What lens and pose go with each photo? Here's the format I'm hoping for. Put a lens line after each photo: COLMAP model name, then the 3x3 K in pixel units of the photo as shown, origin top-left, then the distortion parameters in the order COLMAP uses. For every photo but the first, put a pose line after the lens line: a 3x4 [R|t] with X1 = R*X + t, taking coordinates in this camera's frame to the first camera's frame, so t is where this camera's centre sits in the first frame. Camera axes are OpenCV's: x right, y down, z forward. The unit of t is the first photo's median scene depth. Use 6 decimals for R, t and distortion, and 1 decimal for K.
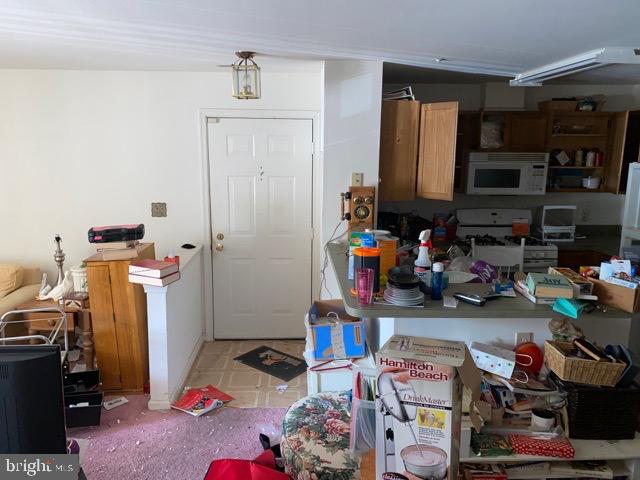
lens RADIAL K [[488.0, 0, 315.7], [0, 488.0, 238.2], [0, 0, 1]] dist [0.046317, -0.055414]
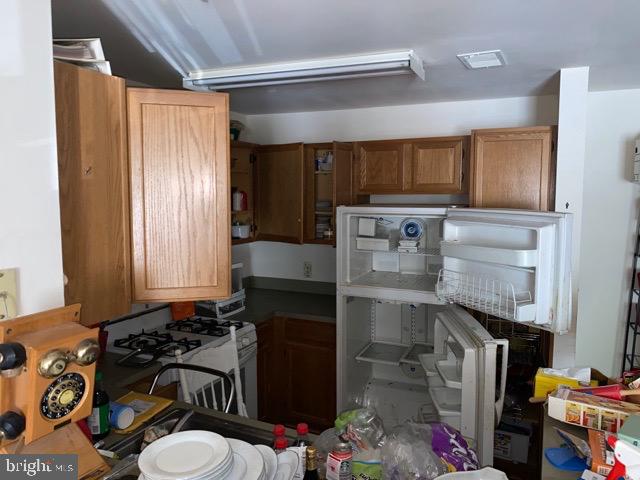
lens RADIAL K [[488.0, 0, 322.5], [0, 488.0, 236.2], [0, 0, 1]] dist [0.046317, -0.055414]
pose [[0.451264, -0.094036, 0.887422, -0.089787], [0.159717, 0.986886, 0.023358, -0.120416], [-0.877981, 0.131196, 0.460366, 0.623193]]
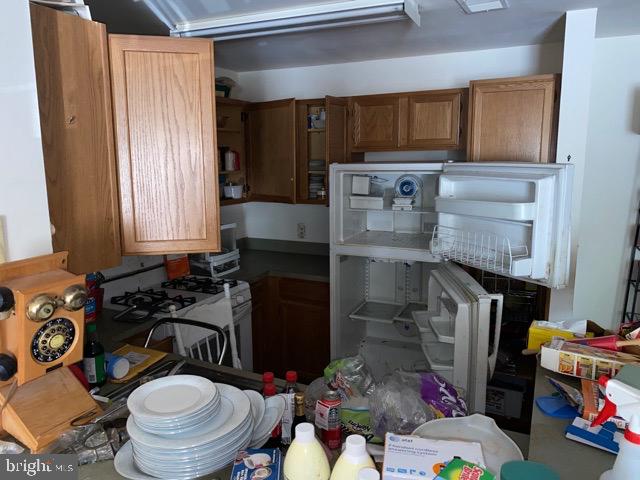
lens RADIAL K [[488.0, 0, 300.9], [0, 488.0, 238.4], [0, 0, 1]] dist [0.046317, -0.055414]
pose [[0.484173, -0.161287, 0.859978, -0.082041], [0.168894, 0.981607, 0.089010, -0.106578], [-0.858517, 0.102149, 0.502508, 0.621872]]
